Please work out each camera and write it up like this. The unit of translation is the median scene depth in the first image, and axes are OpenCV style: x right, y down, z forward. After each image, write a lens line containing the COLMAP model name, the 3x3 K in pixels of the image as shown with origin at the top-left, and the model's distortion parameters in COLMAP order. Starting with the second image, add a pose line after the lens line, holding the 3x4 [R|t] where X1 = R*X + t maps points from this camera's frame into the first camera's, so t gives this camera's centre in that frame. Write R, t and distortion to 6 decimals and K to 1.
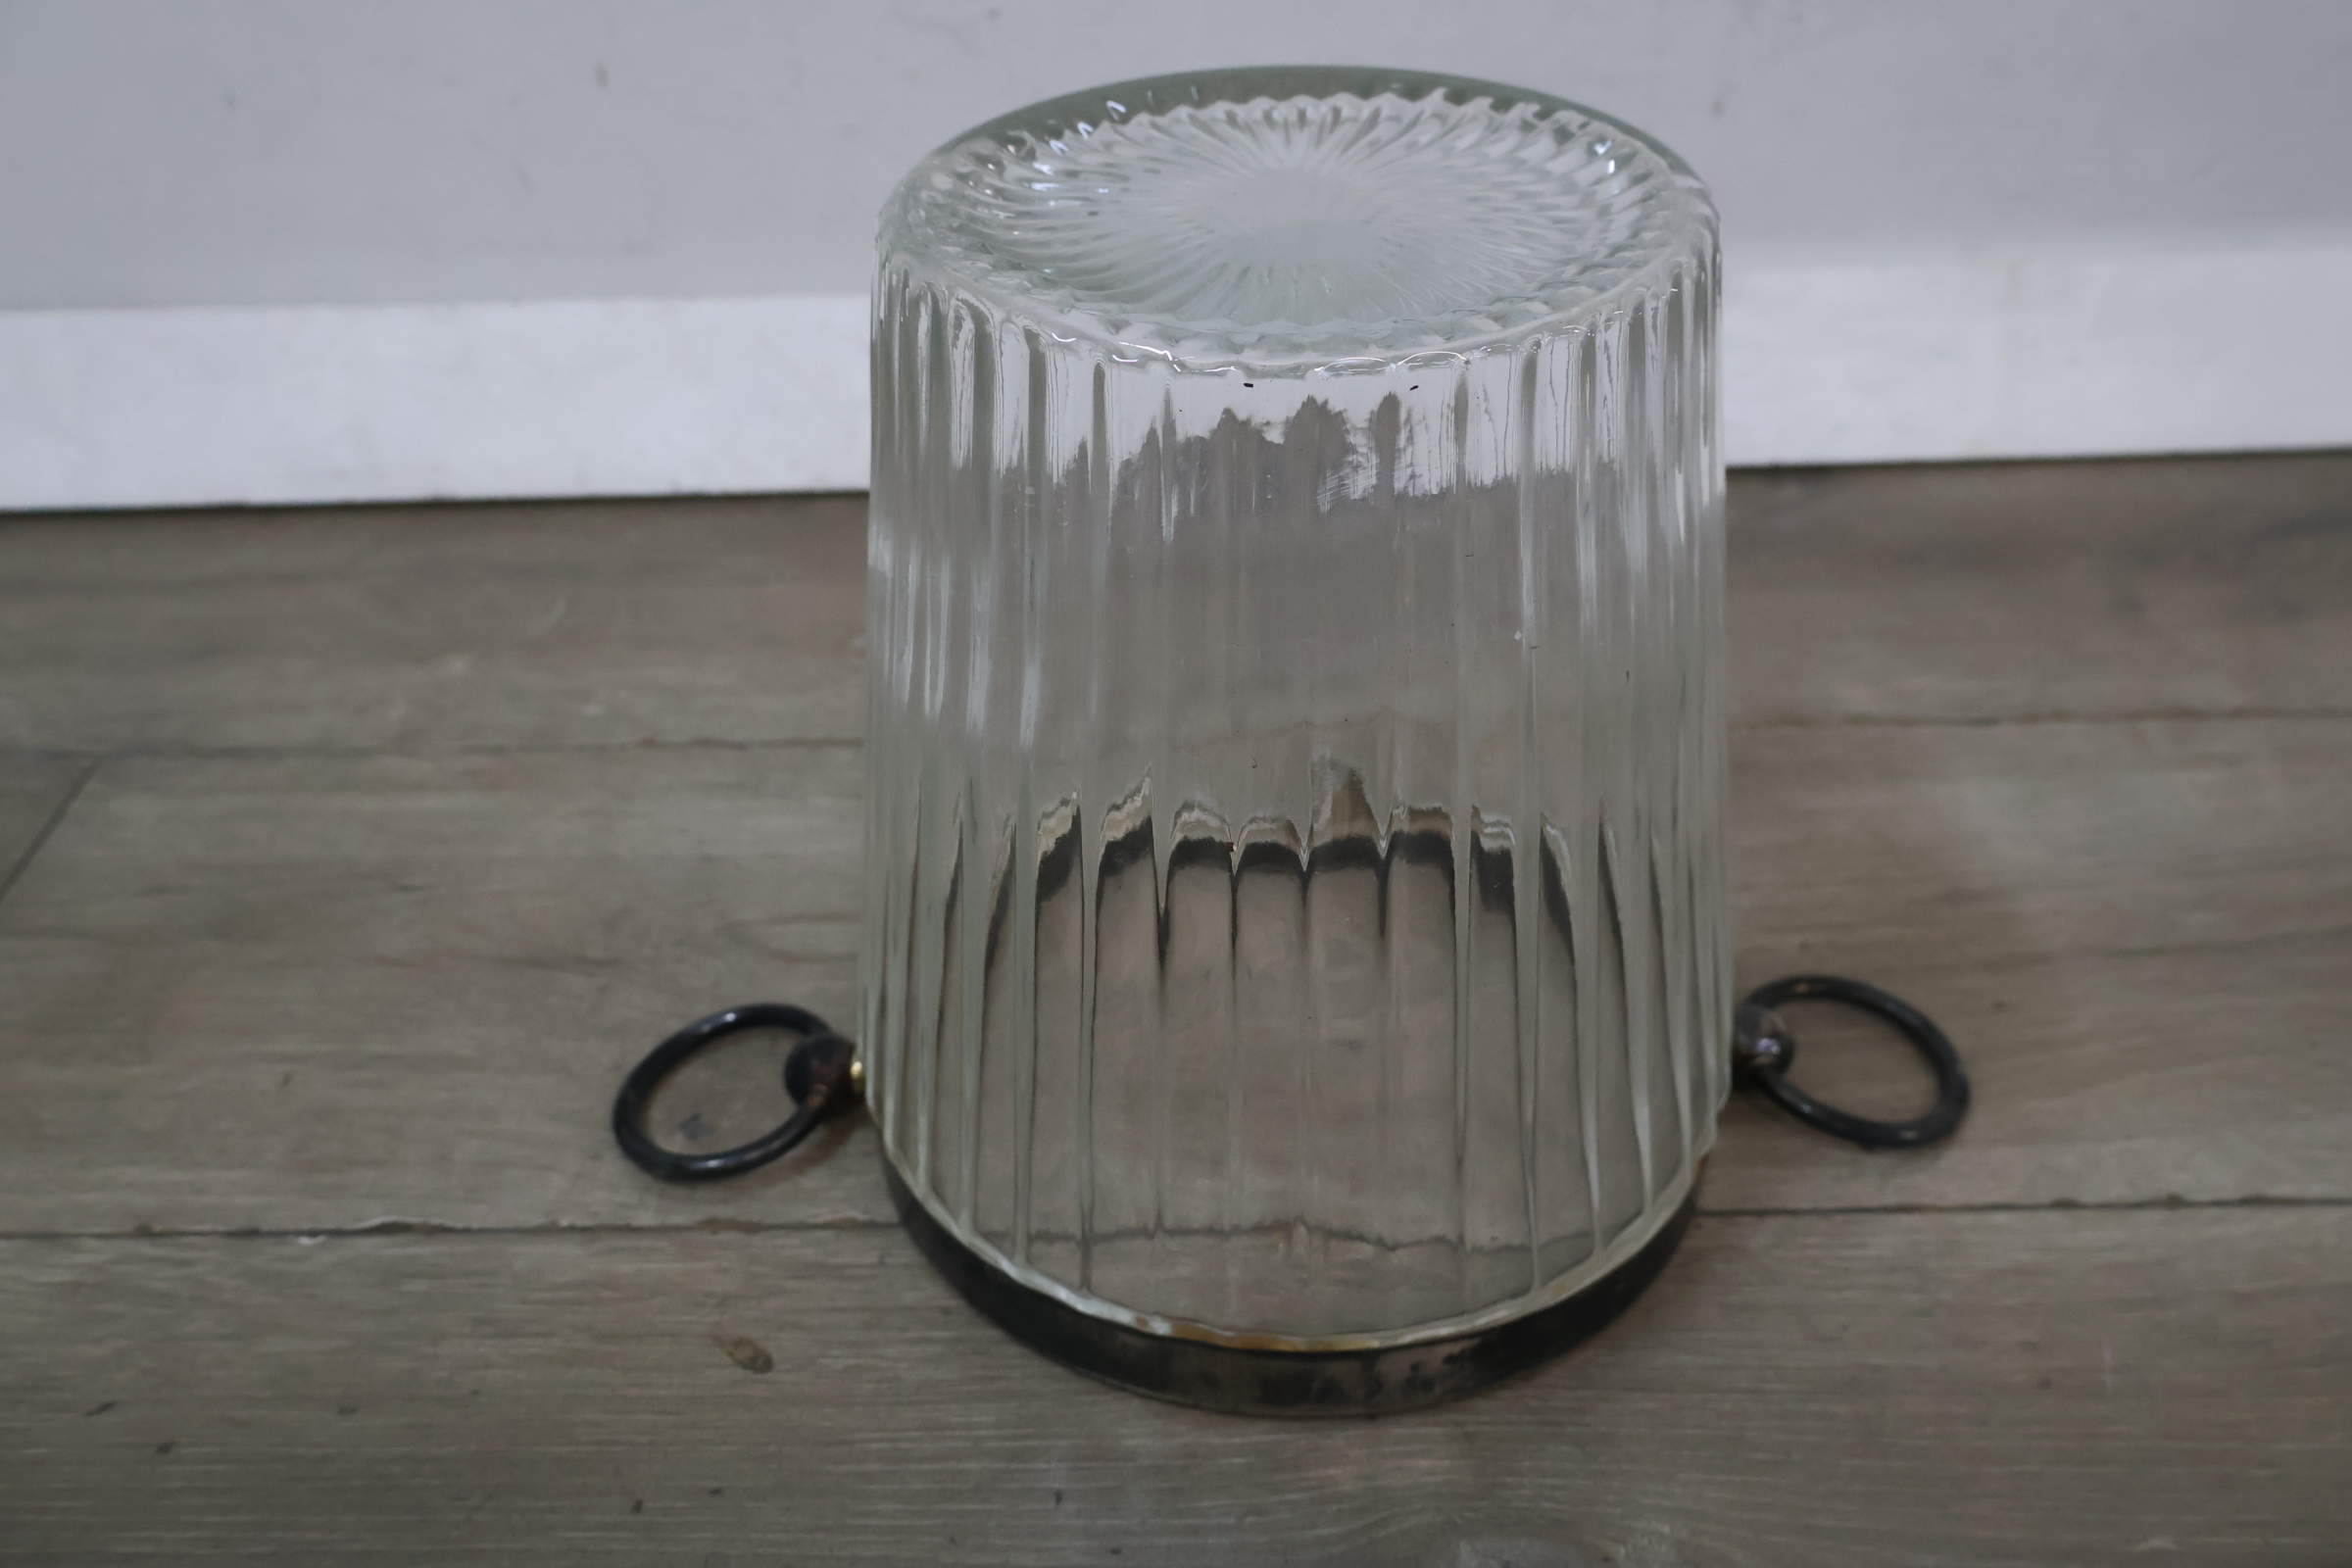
lens RADIAL K [[2138.3, 0, 1182.2], [0, 2138.3, 781.8], [0, 0, 1]] dist [0.017001, 0.000000]
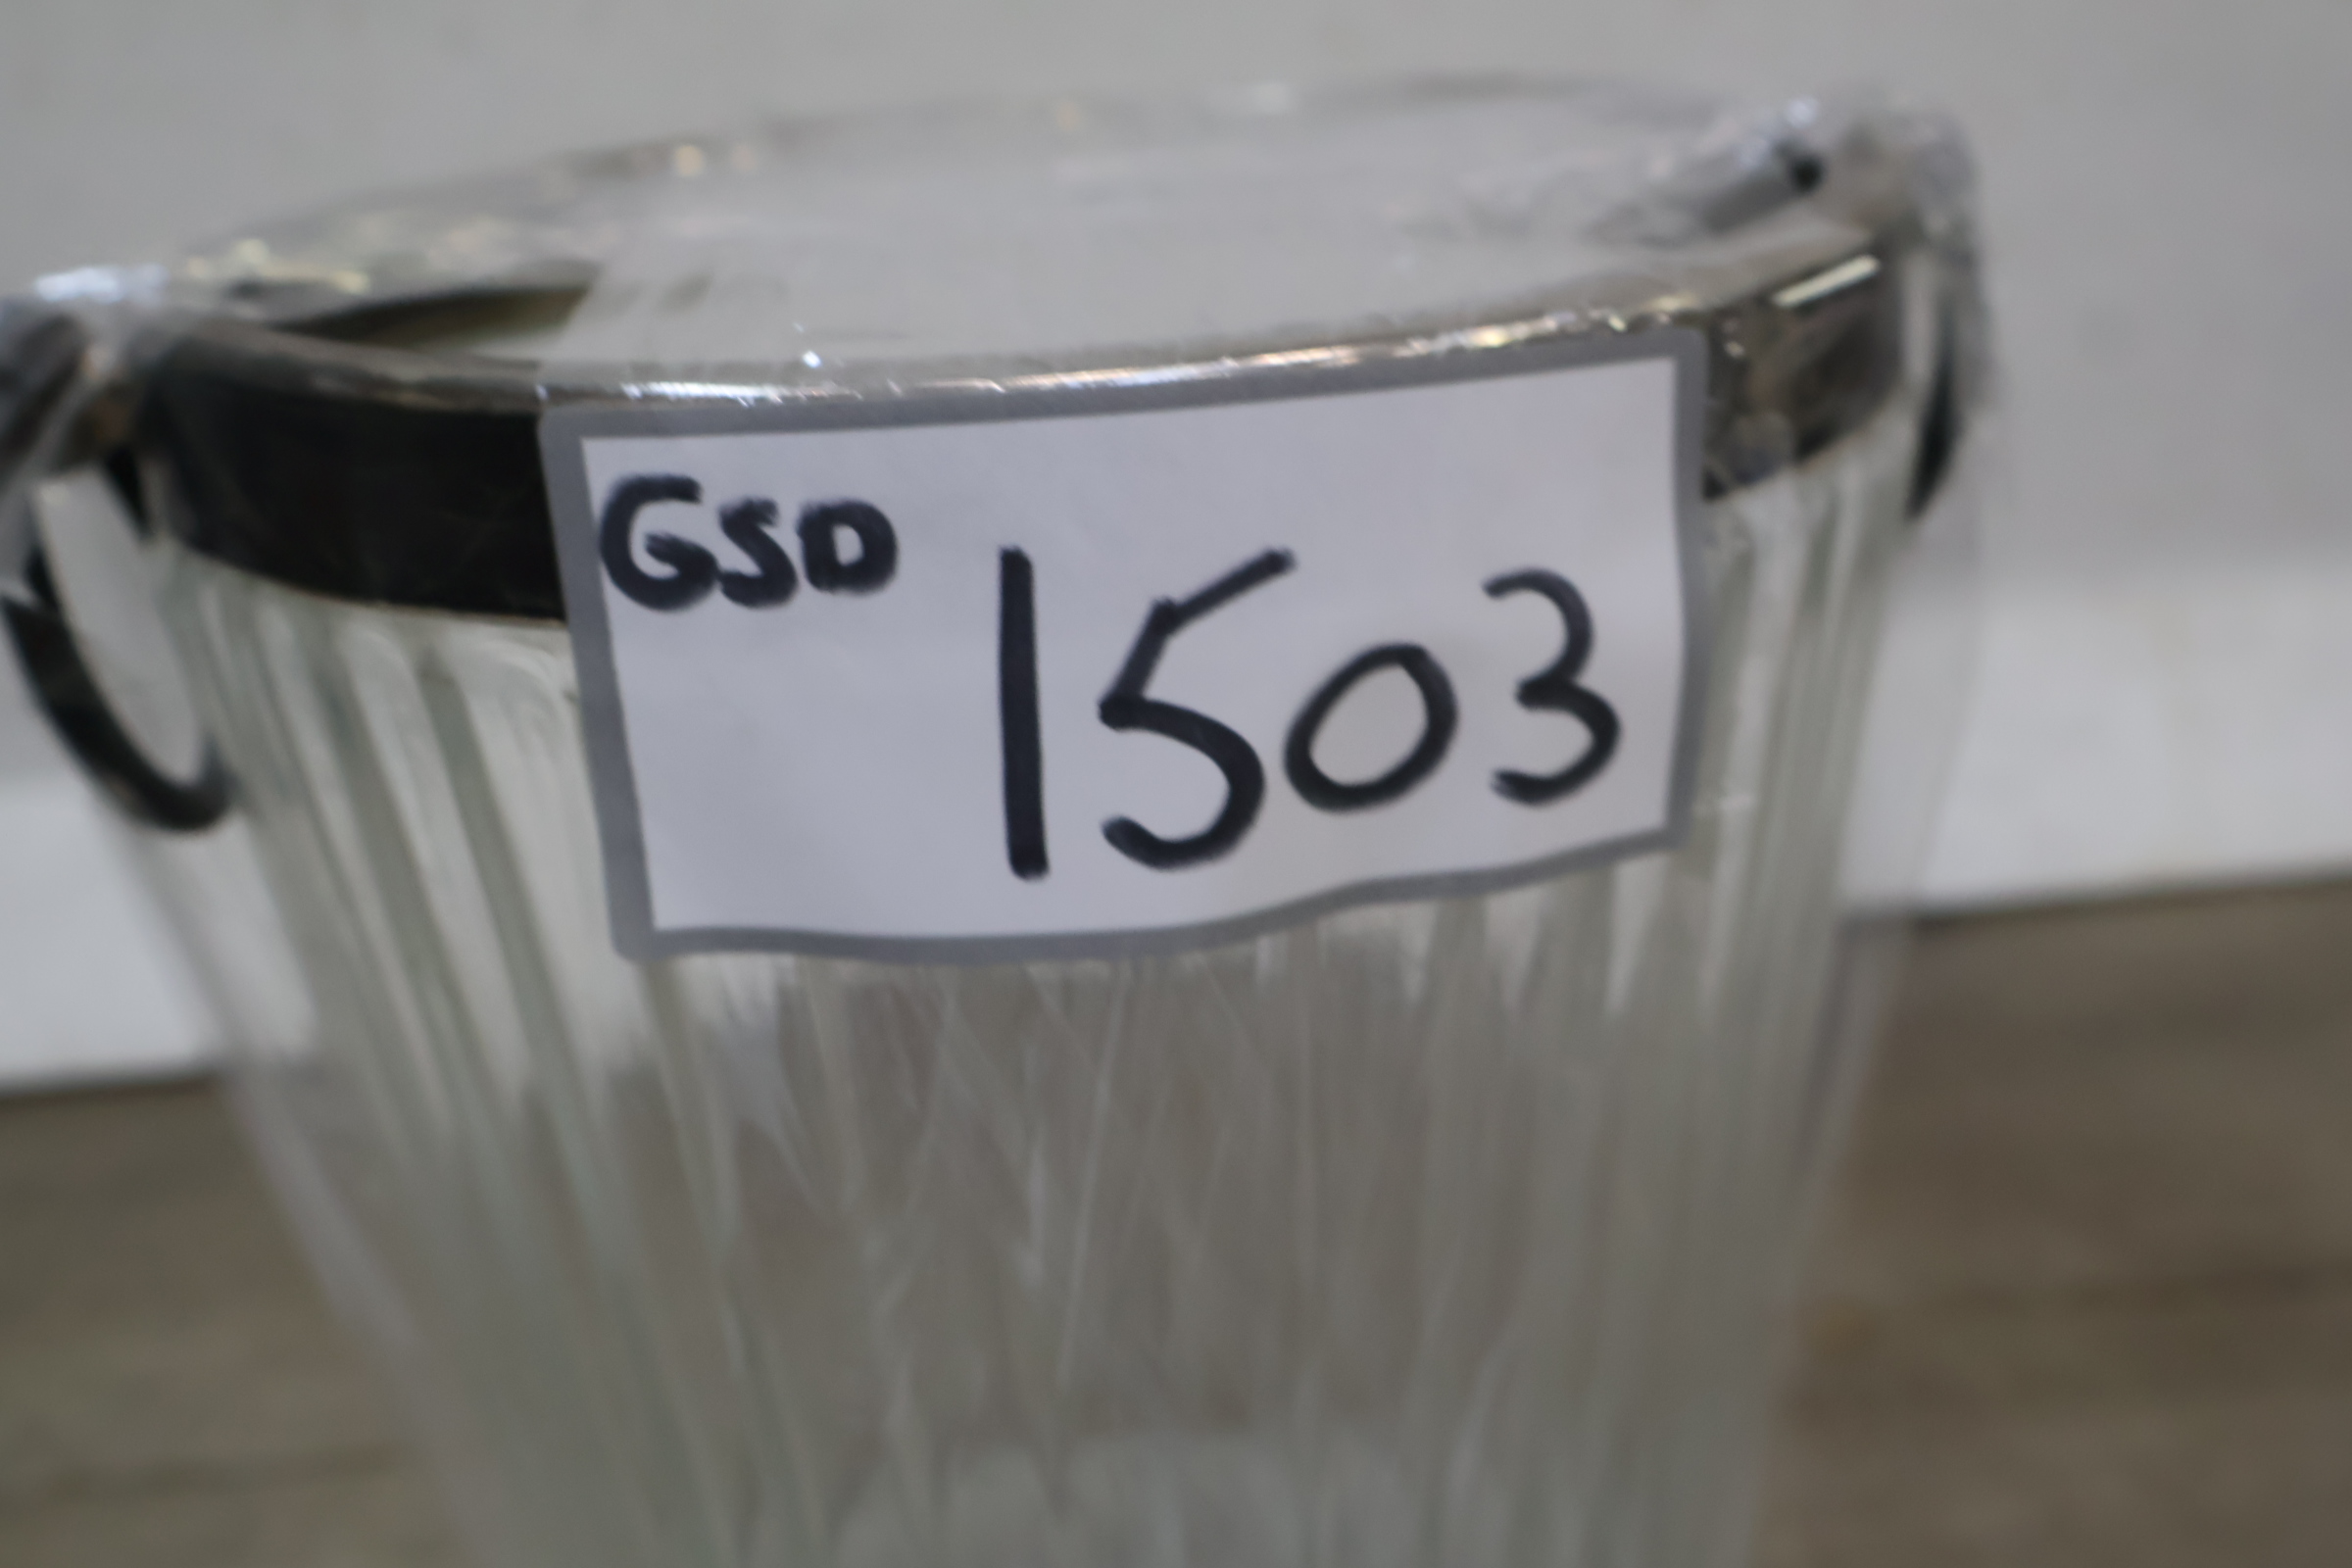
lens RADIAL K [[2439.5, 0, 1178.5], [0, 2439.5, 784.9], [0, 0, 1]] dist [-0.001587, 0.000000]
pose [[0.996978, -0.064712, 0.042968, 0.048611], [0.073226, 0.967536, -0.241894, -0.026069], [-0.025919, 0.244309, 0.969351, 0.398111]]
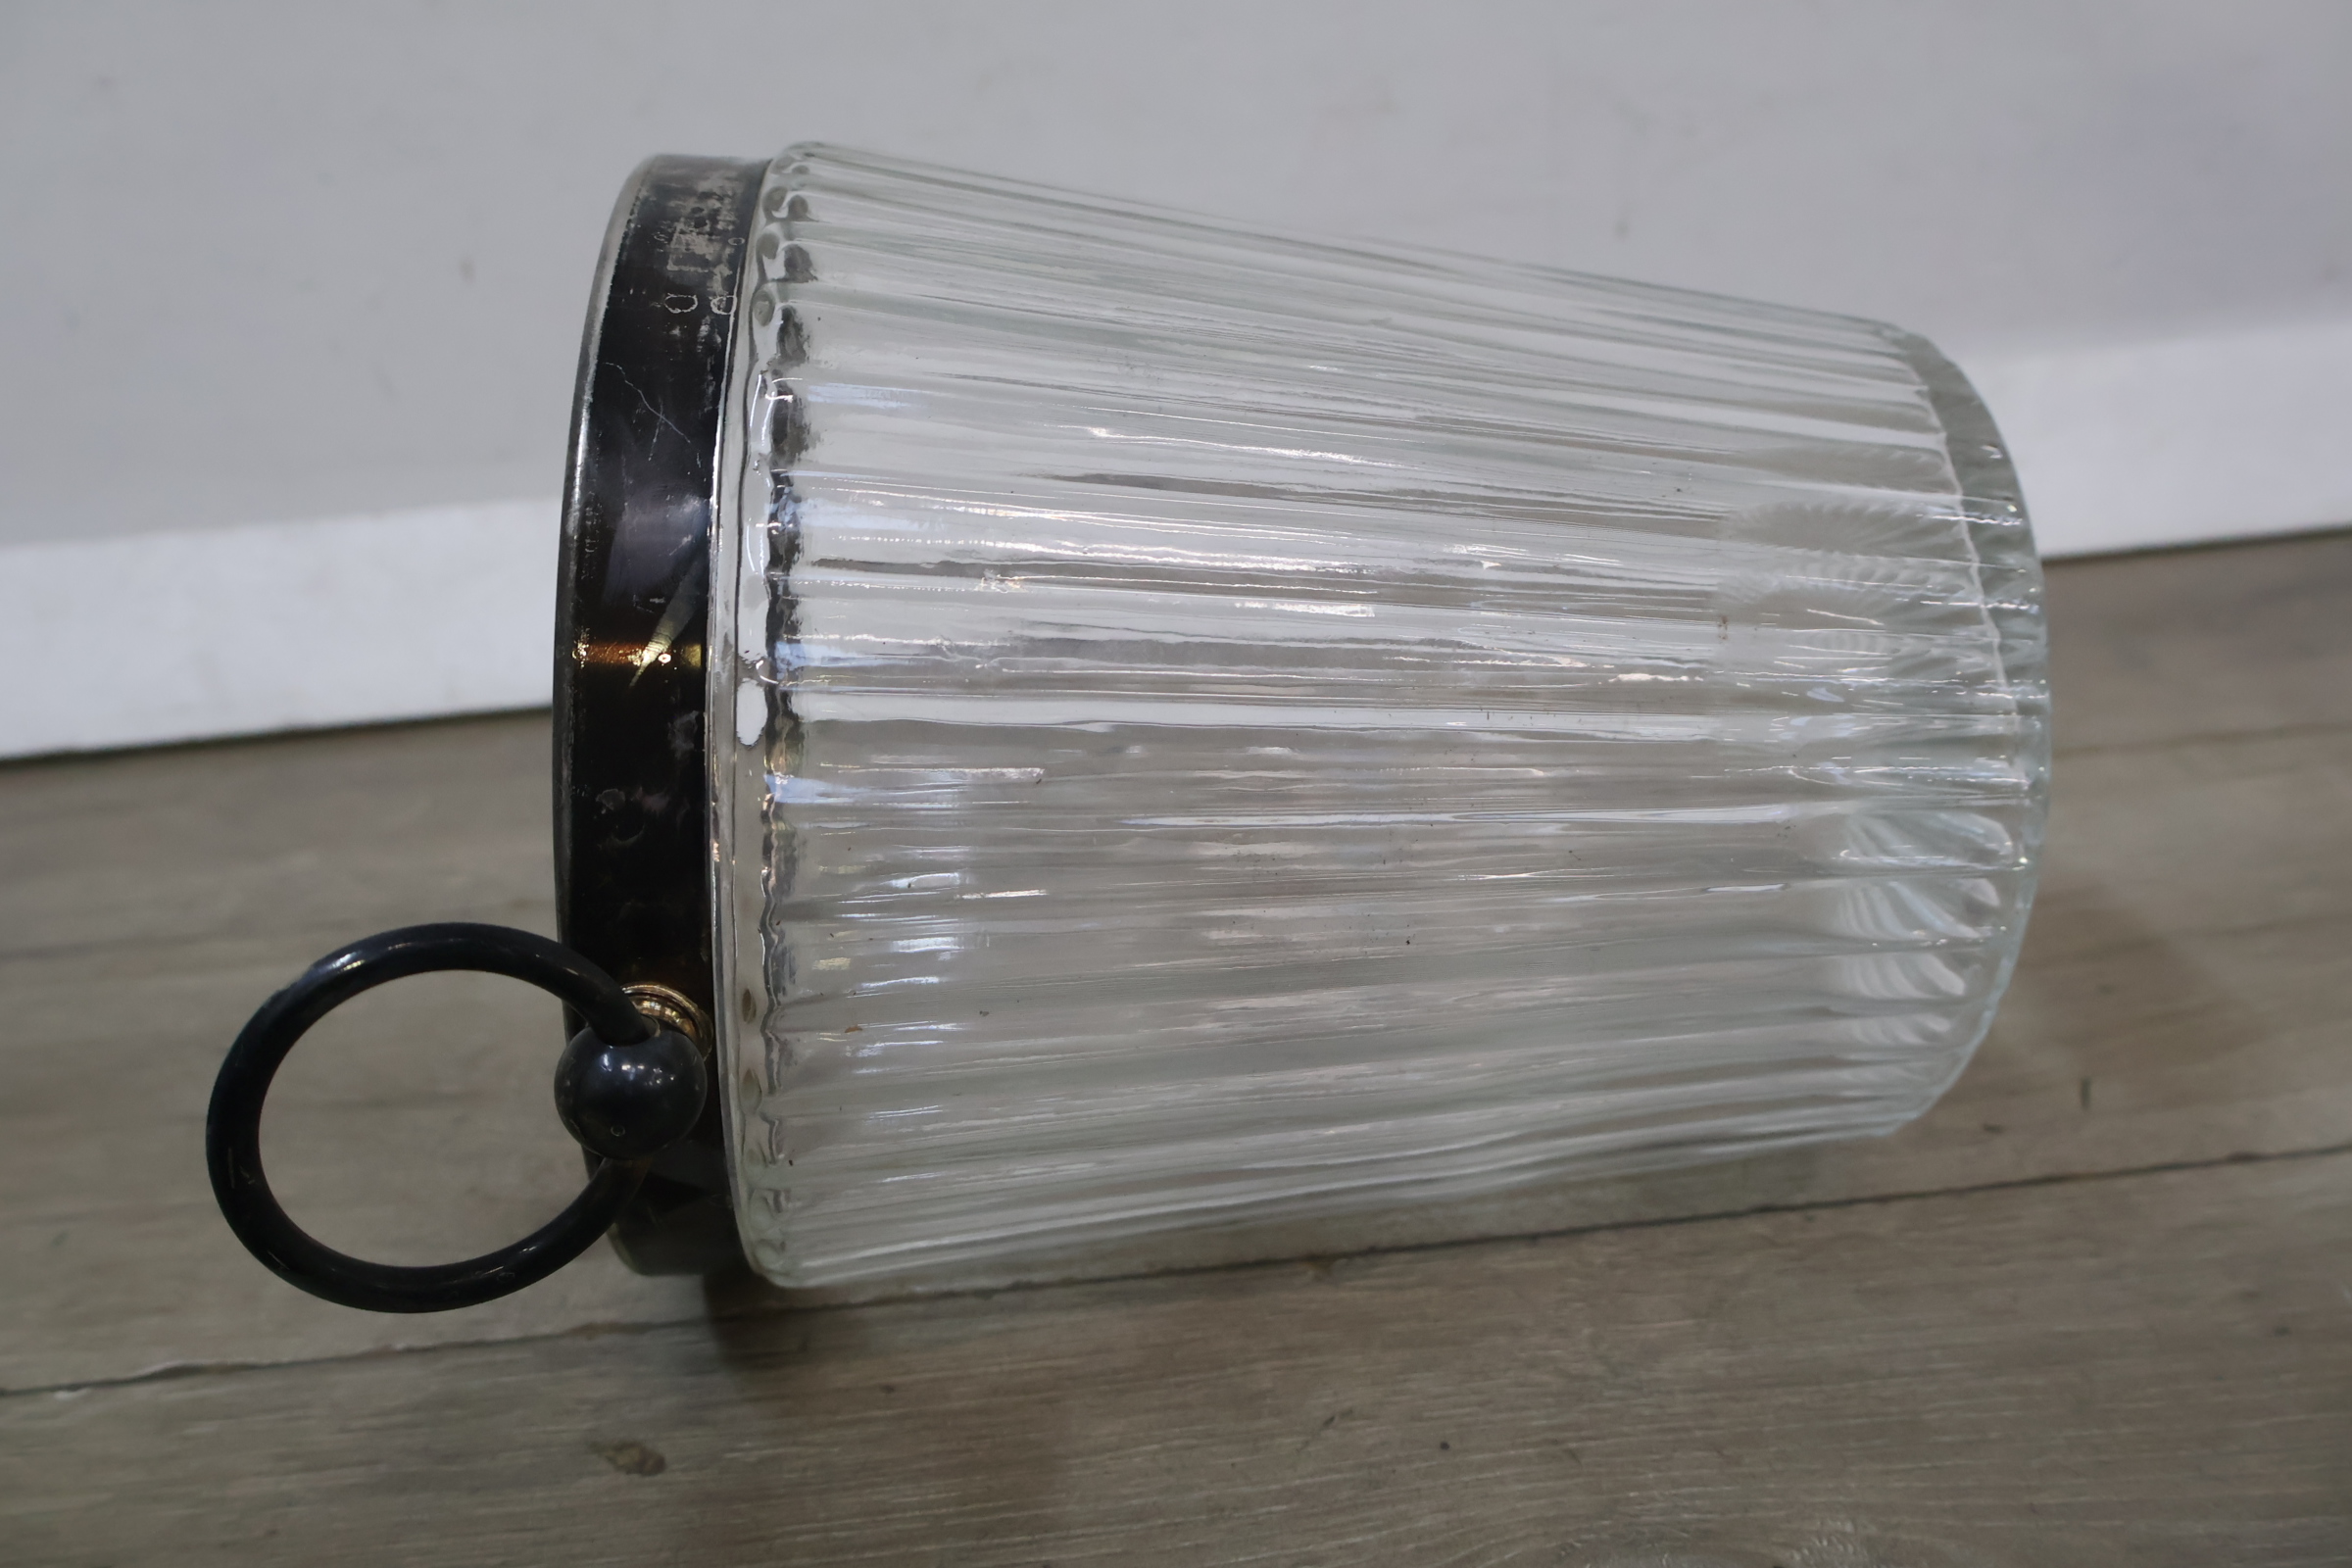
lens RADIAL K [[2138.3, 0, 1178.1], [0, 2138.3, 778.4], [0, 0, 1]] dist [0.017001, 0.000000]
pose [[0.996164, -0.075776, 0.043754, -0.020635], [0.083961, 0.968576, -0.234116, 0.212090], [-0.024639, 0.236892, 0.971223, 0.172938]]
